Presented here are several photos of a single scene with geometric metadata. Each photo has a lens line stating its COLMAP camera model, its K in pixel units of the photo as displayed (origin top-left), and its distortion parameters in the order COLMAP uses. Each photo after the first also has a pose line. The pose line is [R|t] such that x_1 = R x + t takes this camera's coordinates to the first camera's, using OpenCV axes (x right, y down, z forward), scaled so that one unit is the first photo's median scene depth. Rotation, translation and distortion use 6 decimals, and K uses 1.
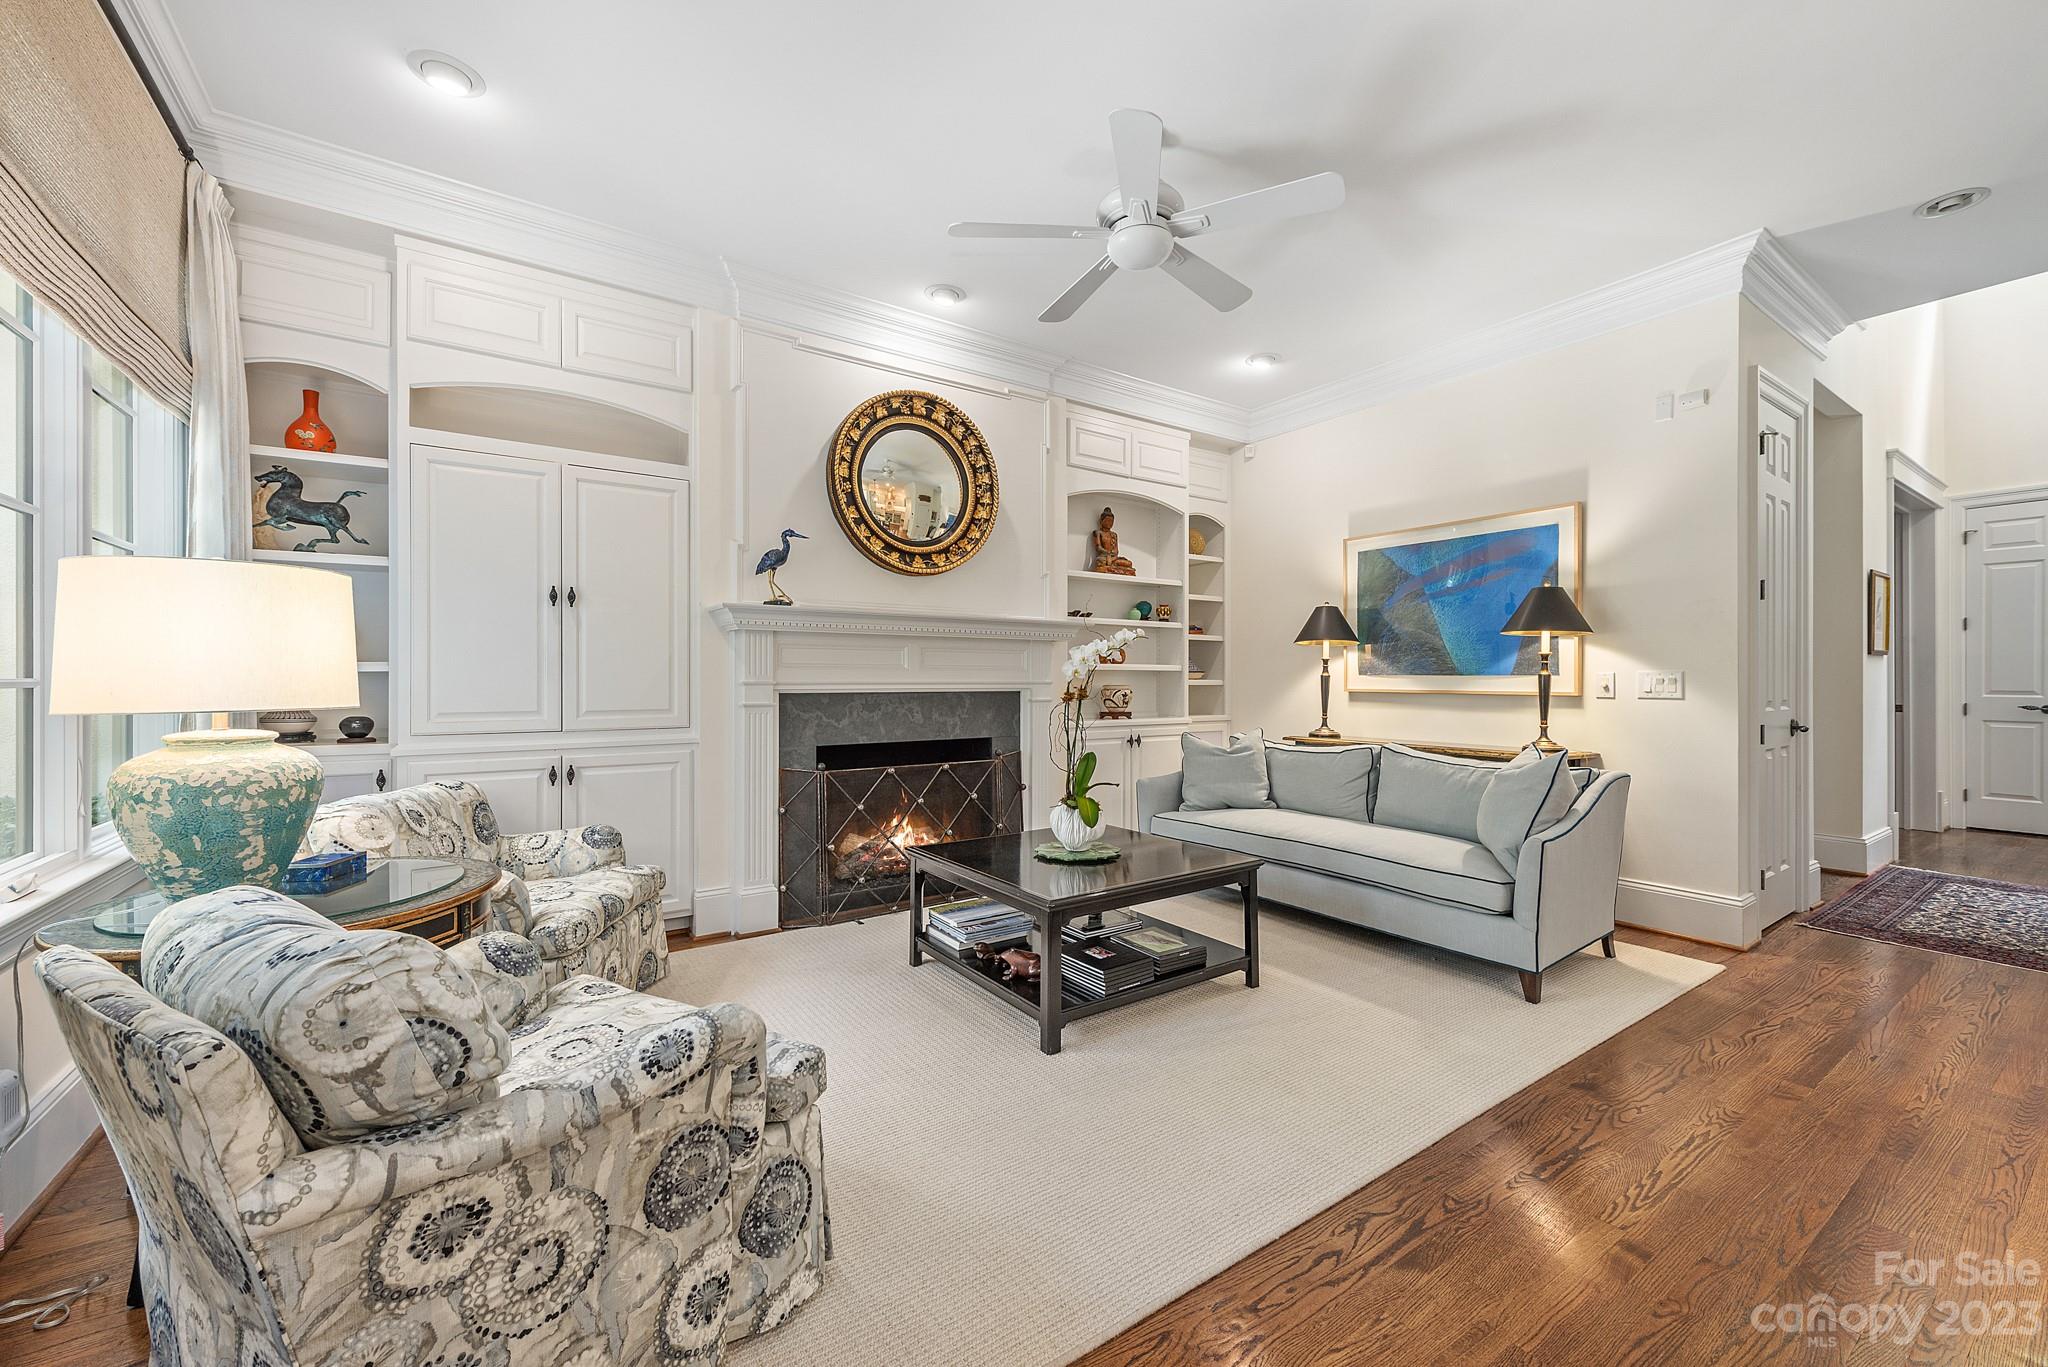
lens RADIAL K [[804.1, 0, 1020.3], [0, 804.1, 681.2], [0, 0, 1]] dist [0.003855, 0.000057]
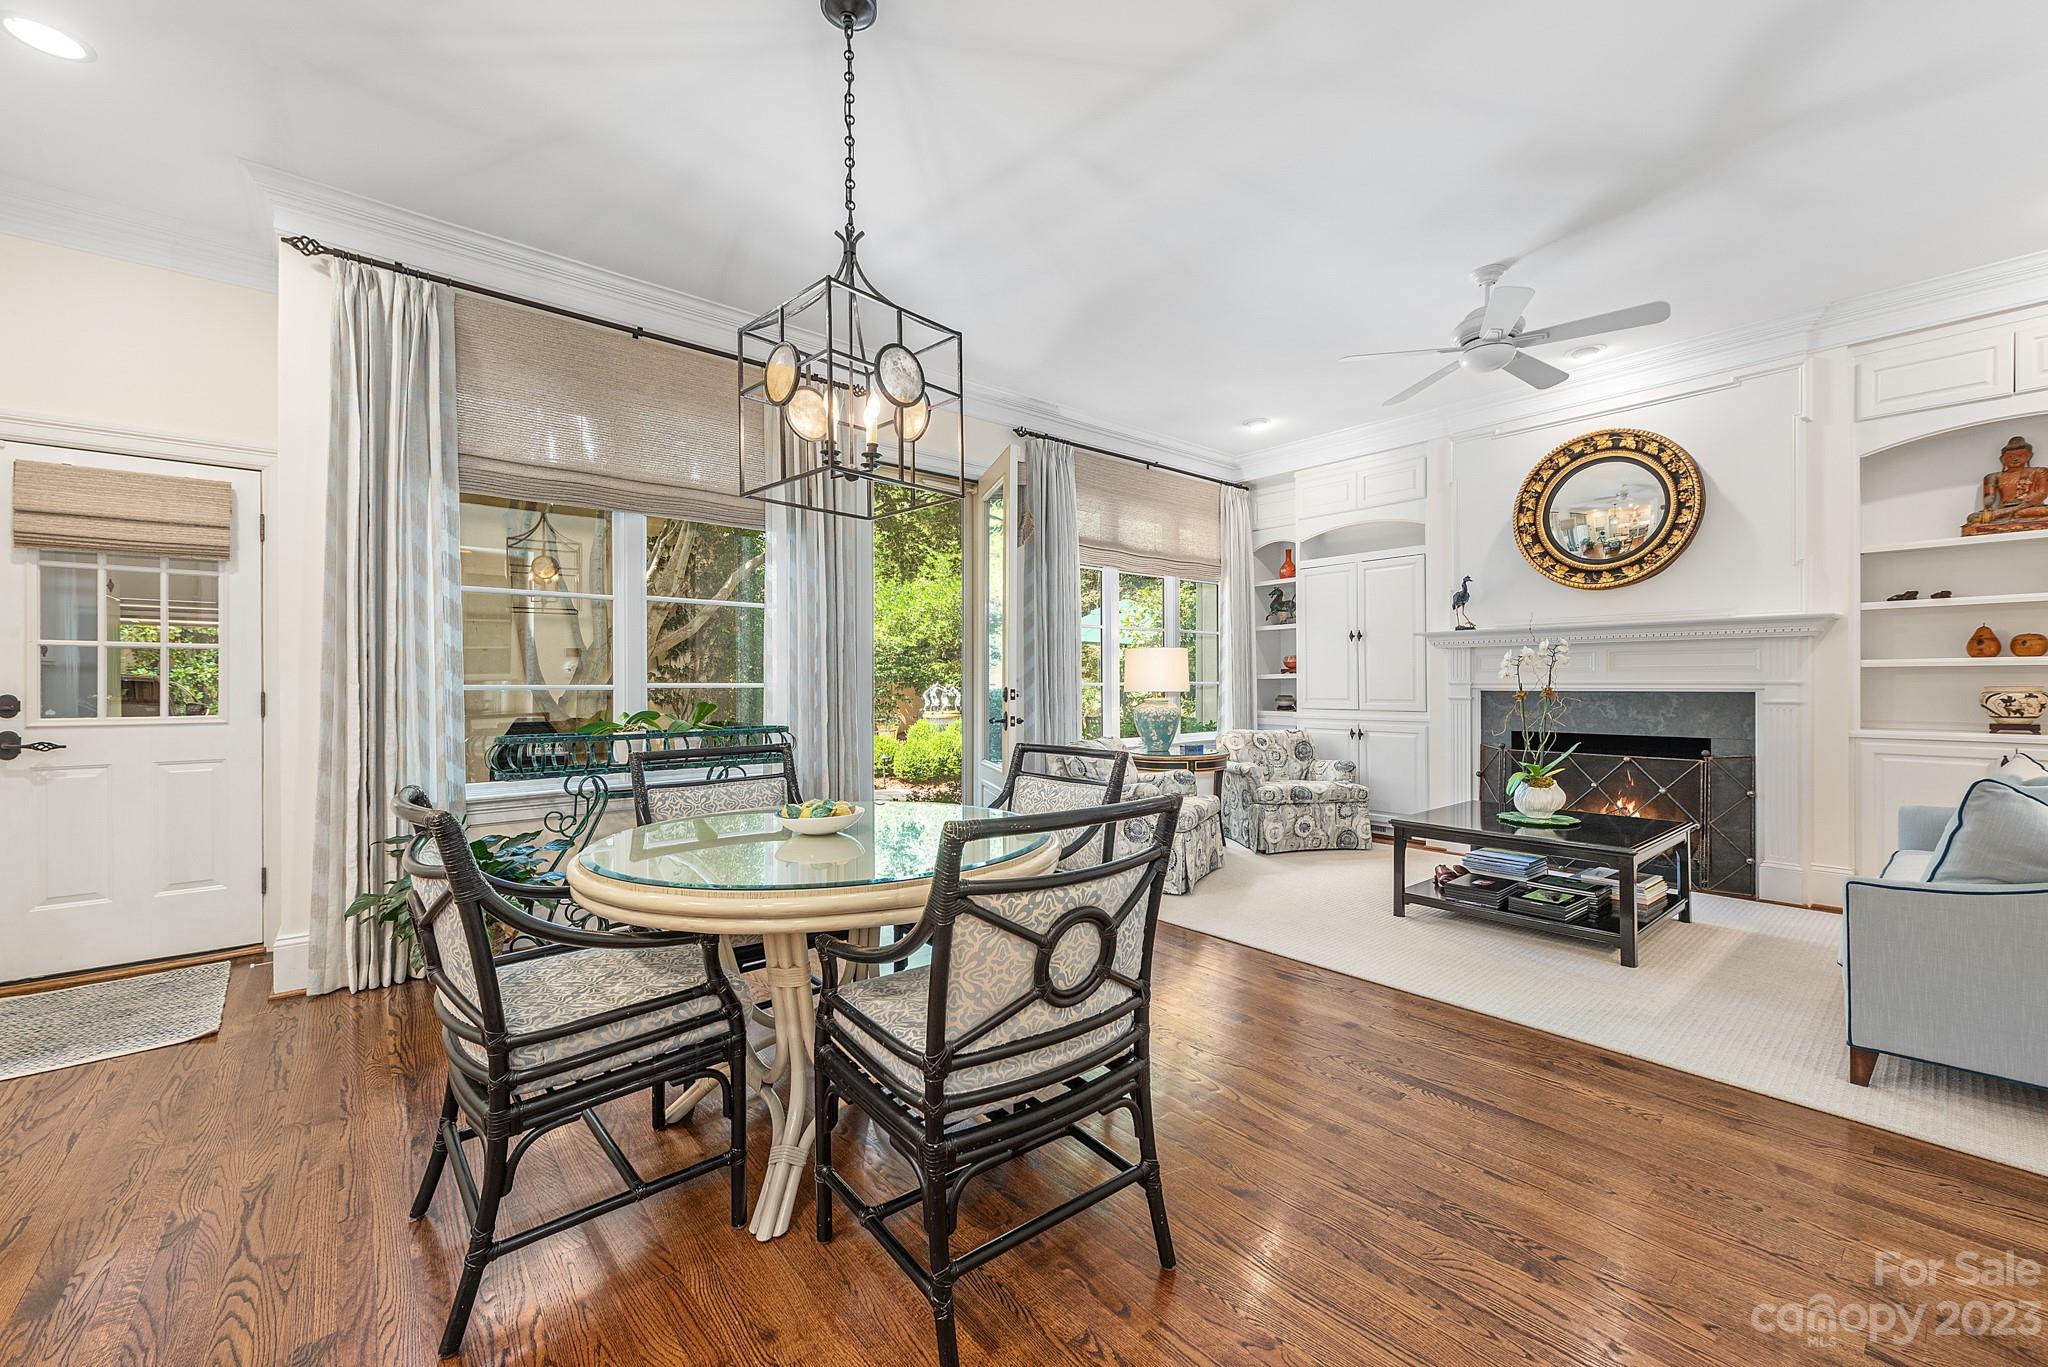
lens RADIAL K [[804.1, 0, 1022.2], [0, 804.1, 681.5], [0, 0, 1]] dist [0.003855, 0.000057]
pose [[0.084209, -0.003524, -0.996442, 0.949526], [0.000087, 0.999994, -0.003530, 0.003526], [0.996448, 0.000211, 0.084209, 0.079810]]
